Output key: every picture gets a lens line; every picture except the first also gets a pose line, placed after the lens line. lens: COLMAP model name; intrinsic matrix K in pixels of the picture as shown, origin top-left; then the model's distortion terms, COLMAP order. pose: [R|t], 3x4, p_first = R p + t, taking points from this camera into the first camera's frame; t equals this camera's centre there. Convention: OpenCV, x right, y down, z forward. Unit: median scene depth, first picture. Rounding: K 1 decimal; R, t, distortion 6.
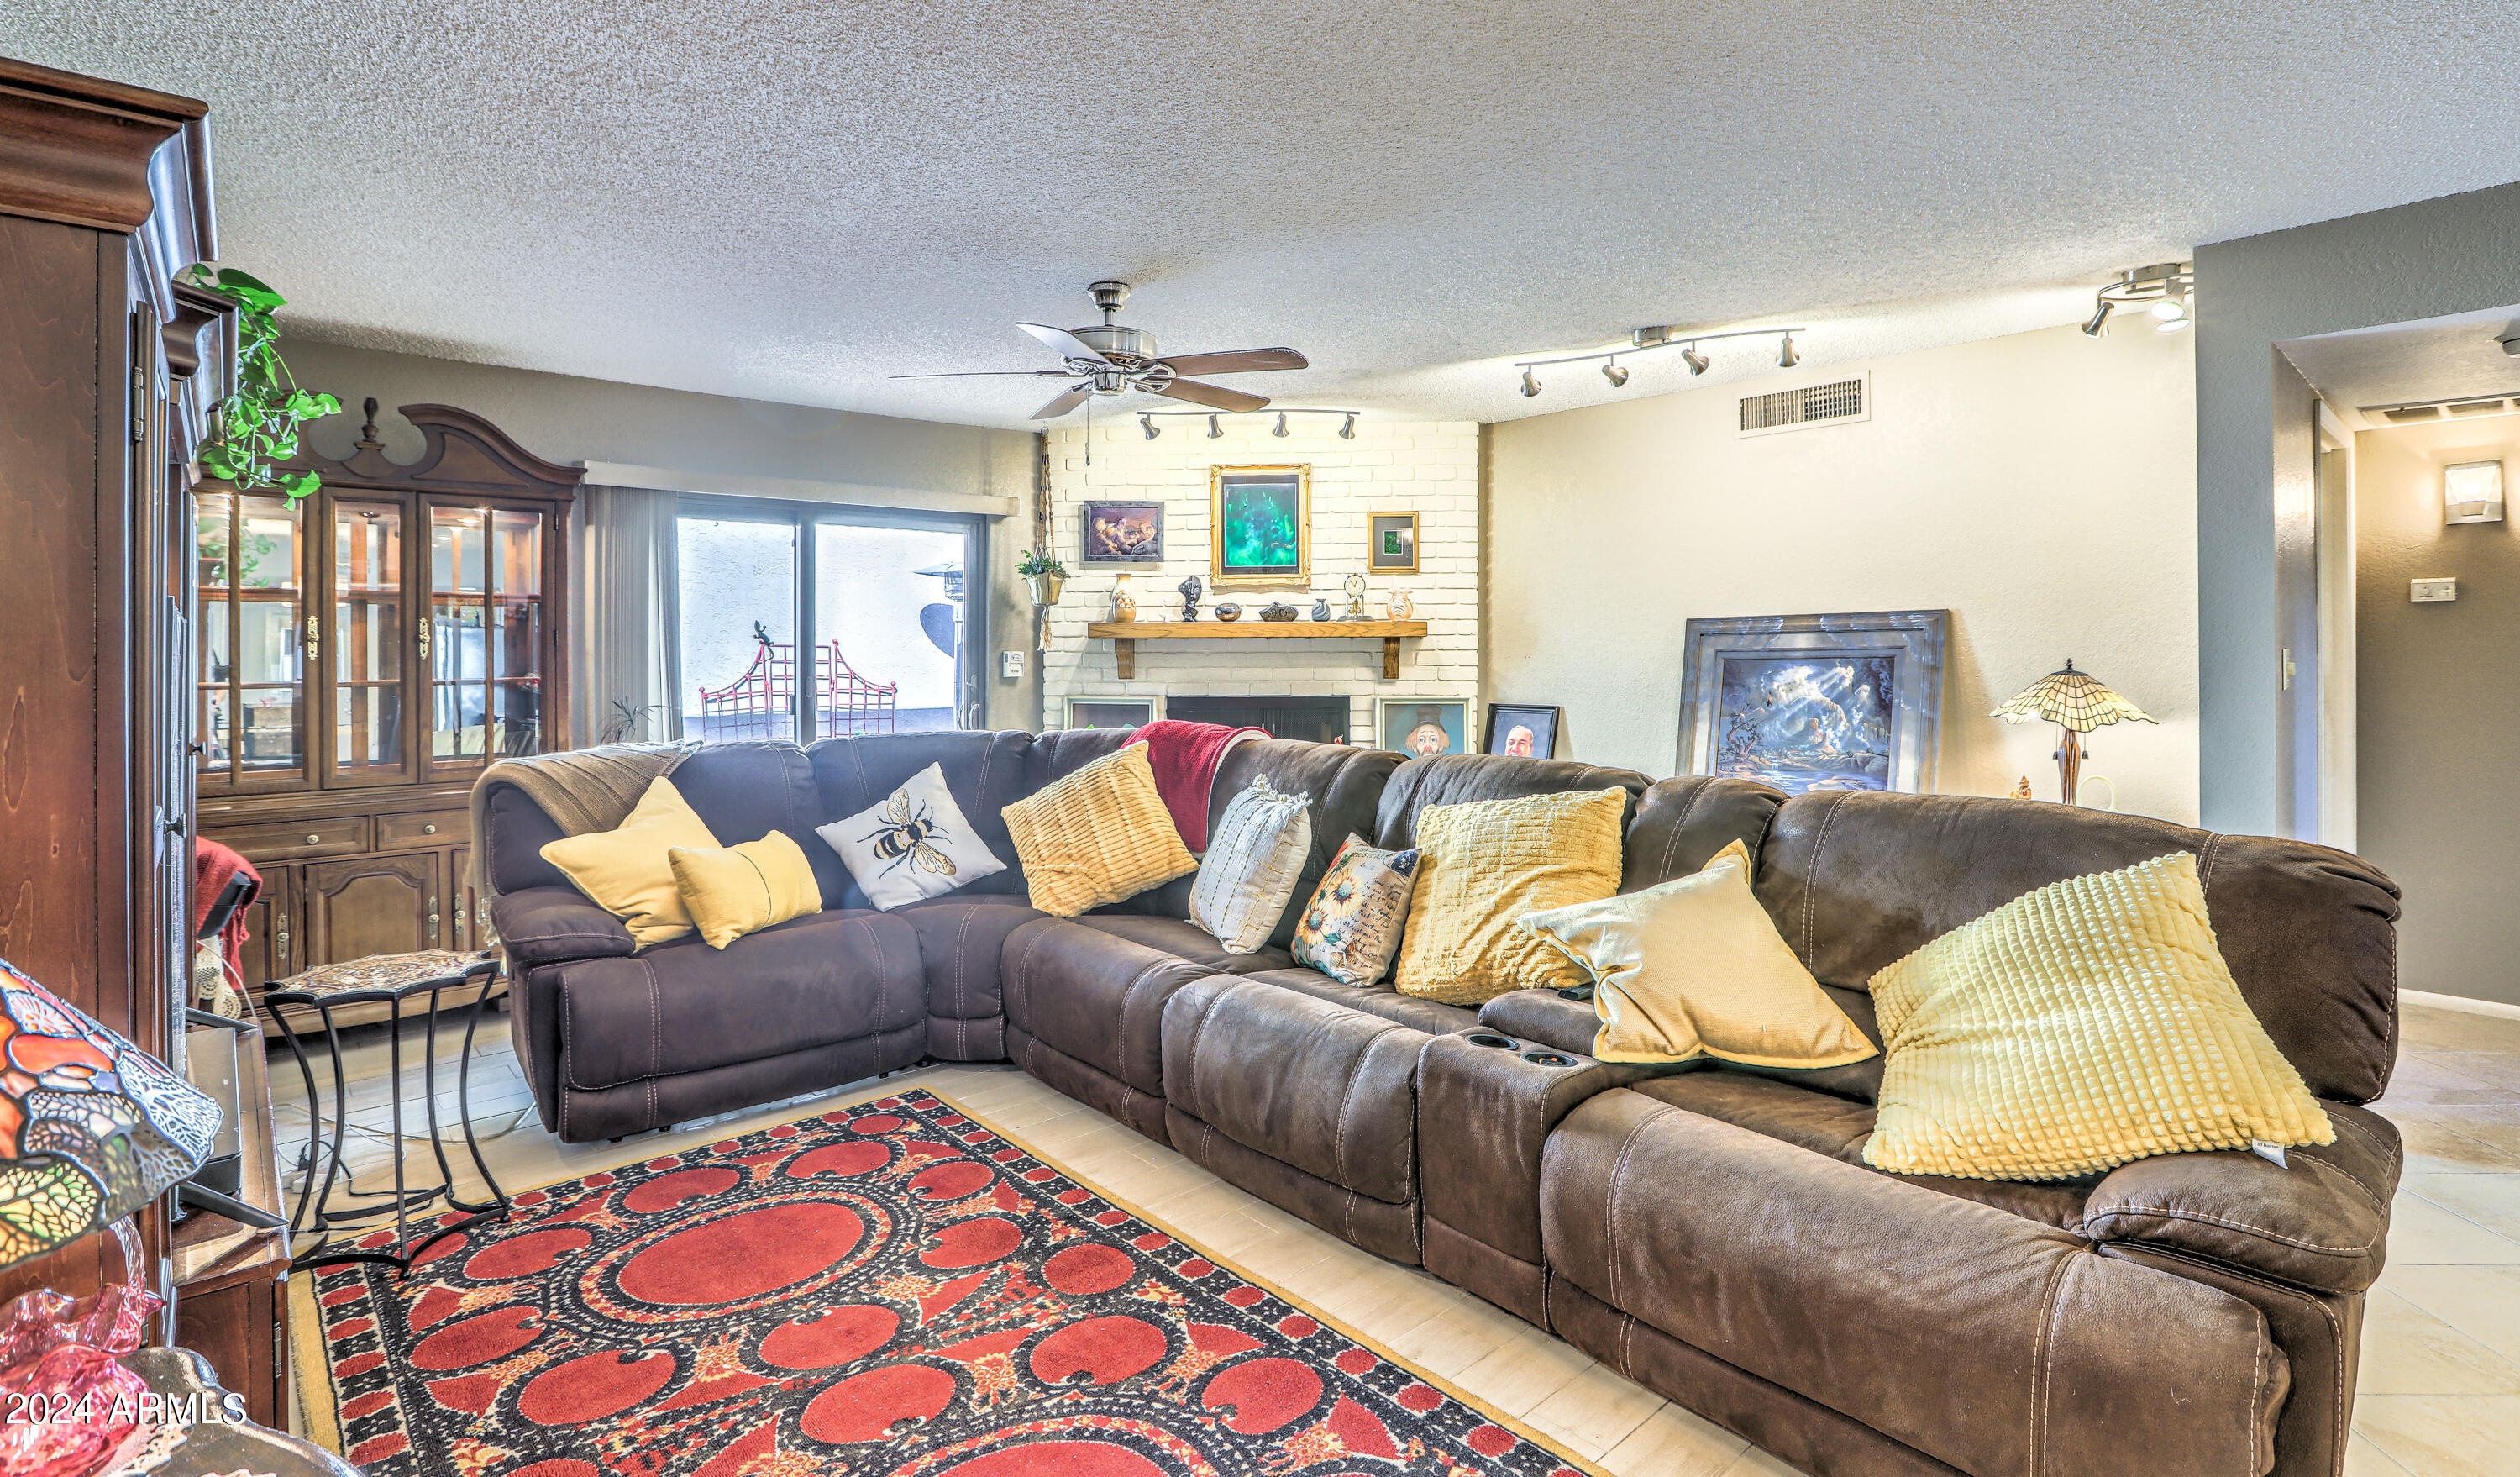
lens RADIAL K [[1160.5, 0, 1226.6], [0, 1160.5, 679.5], [0, 0, 1]] dist [-0.027417, 0.004468]
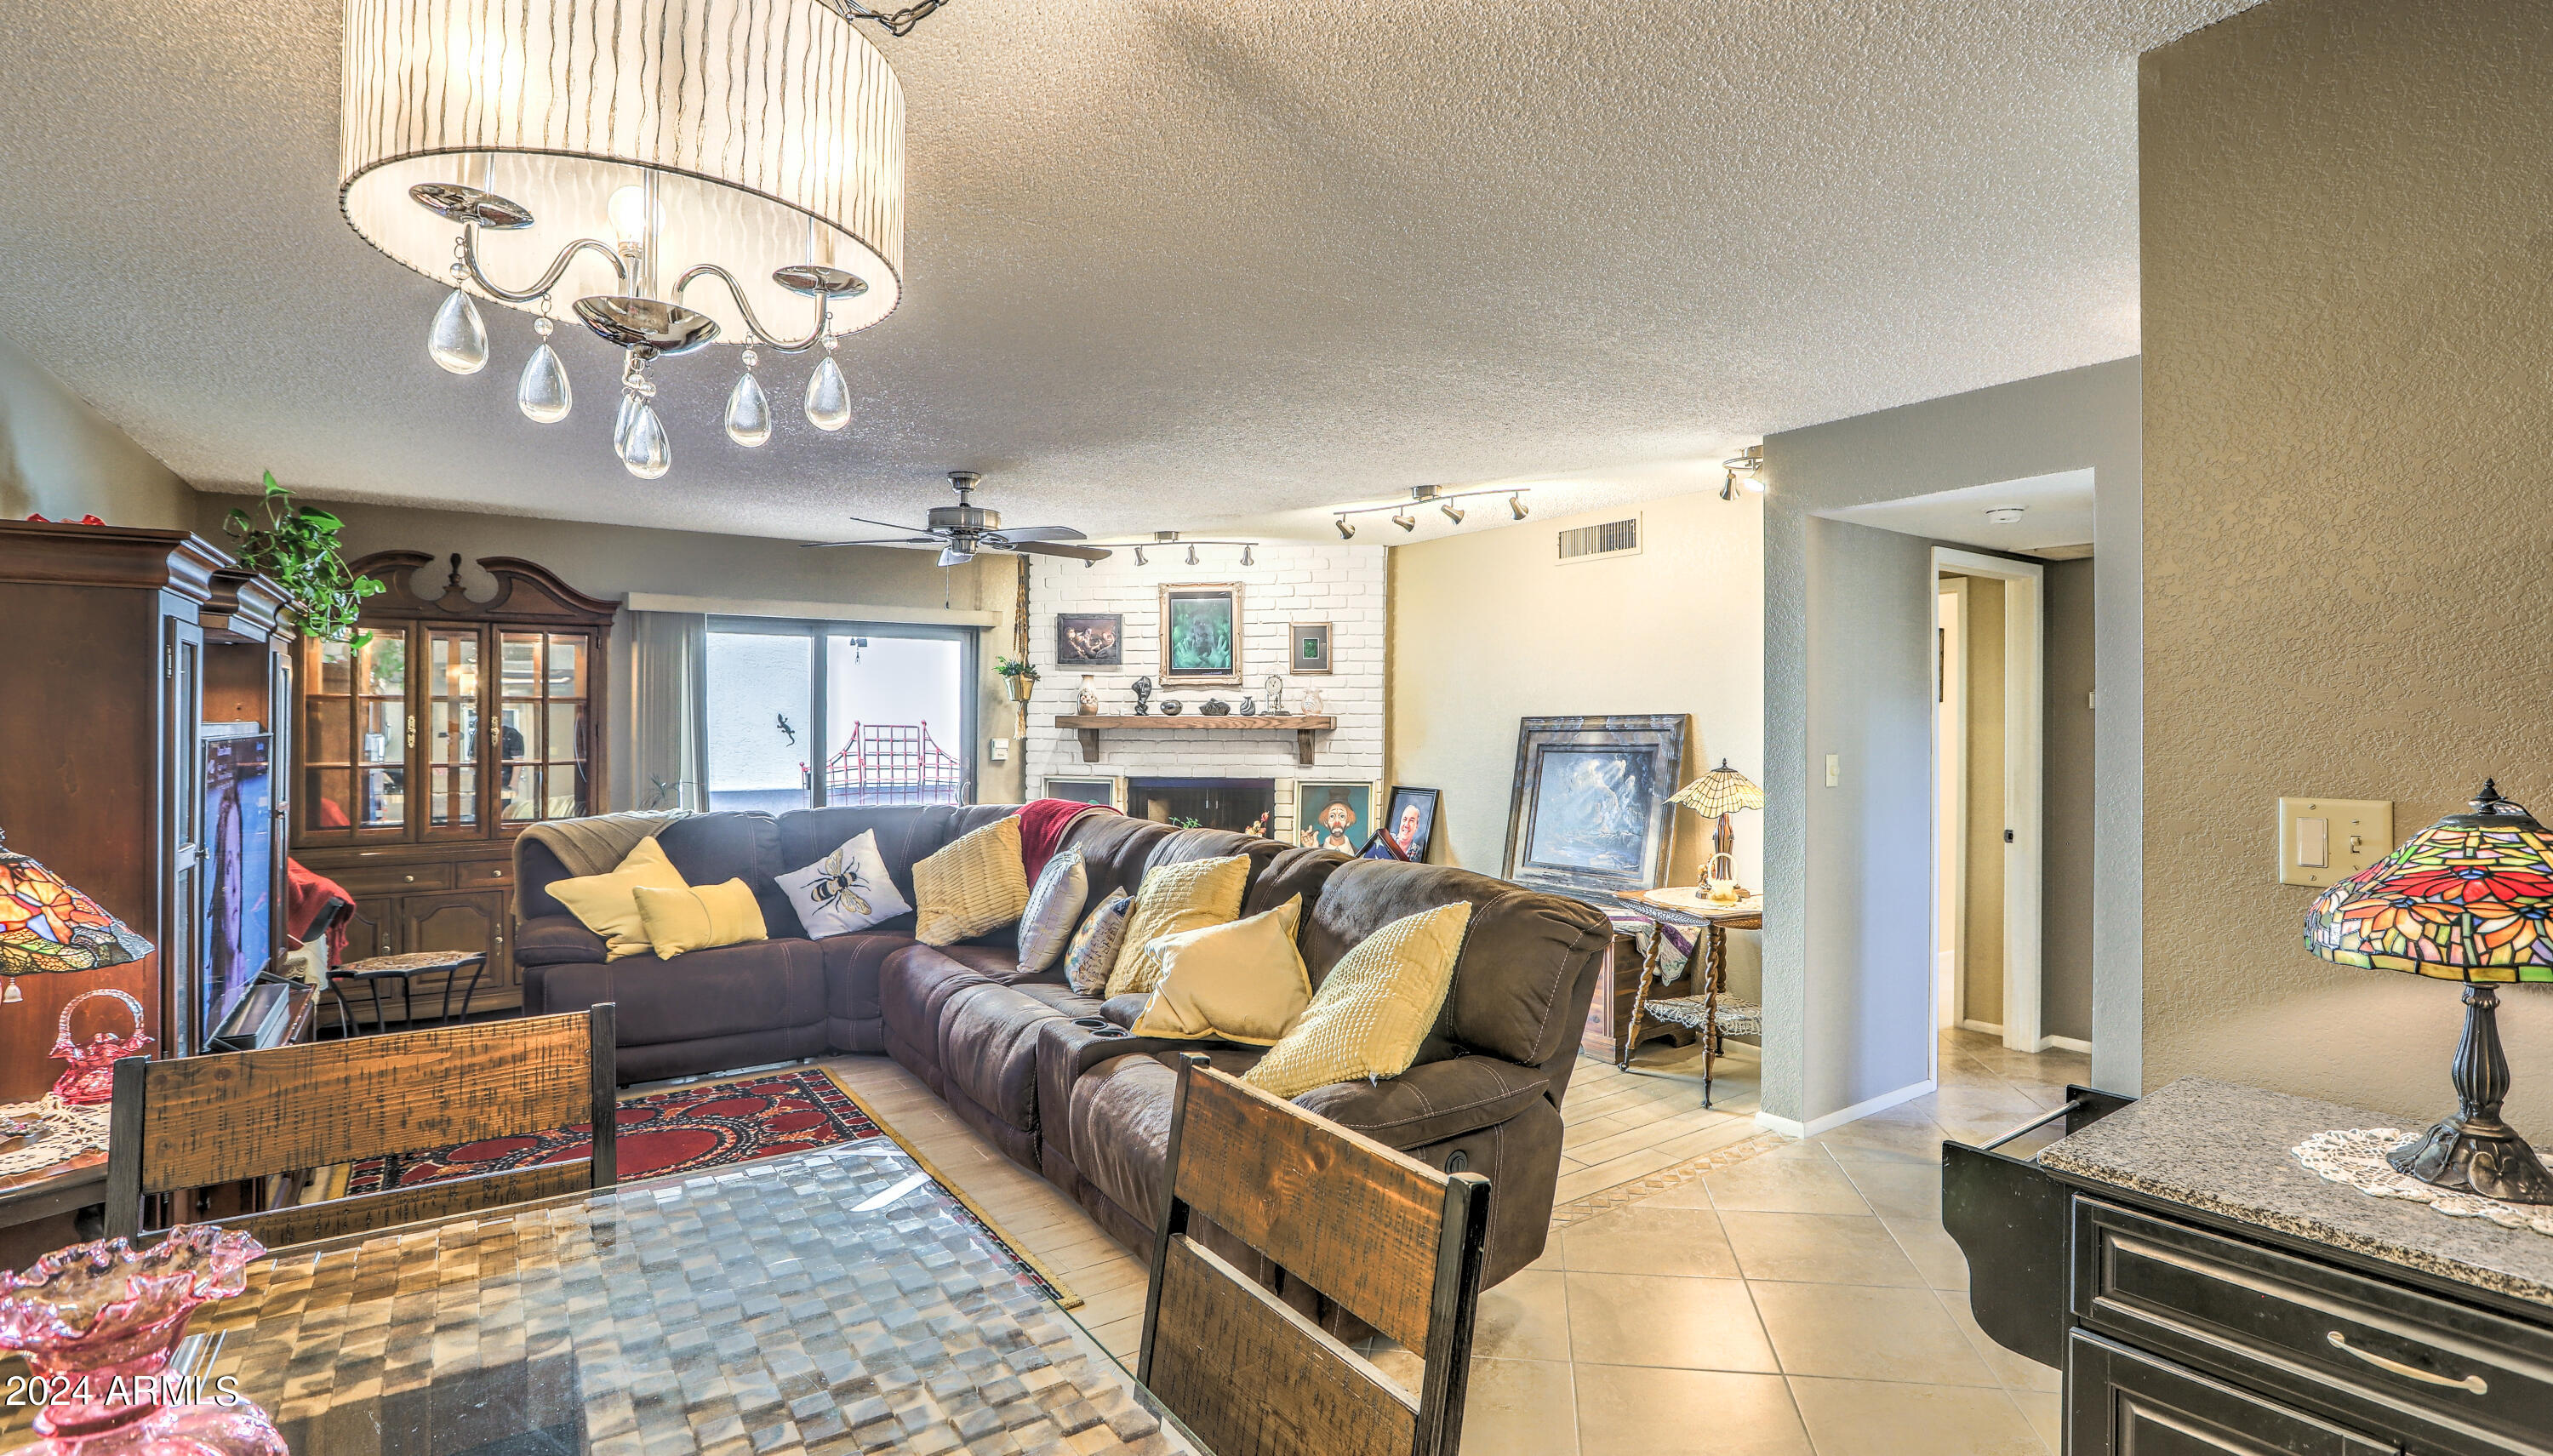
lens RADIAL K [[1189.7, 0, 1314.3], [0, 1189.7, 711.4], [0, 0, 1]] dist [-0.015847, 0.008320]
pose [[0.995520, 0.004916, -0.094422, 0.342043], [-0.008282, 0.999343, -0.035285, -0.015782], [0.094187, 0.035909, 0.994907, -0.256084]]
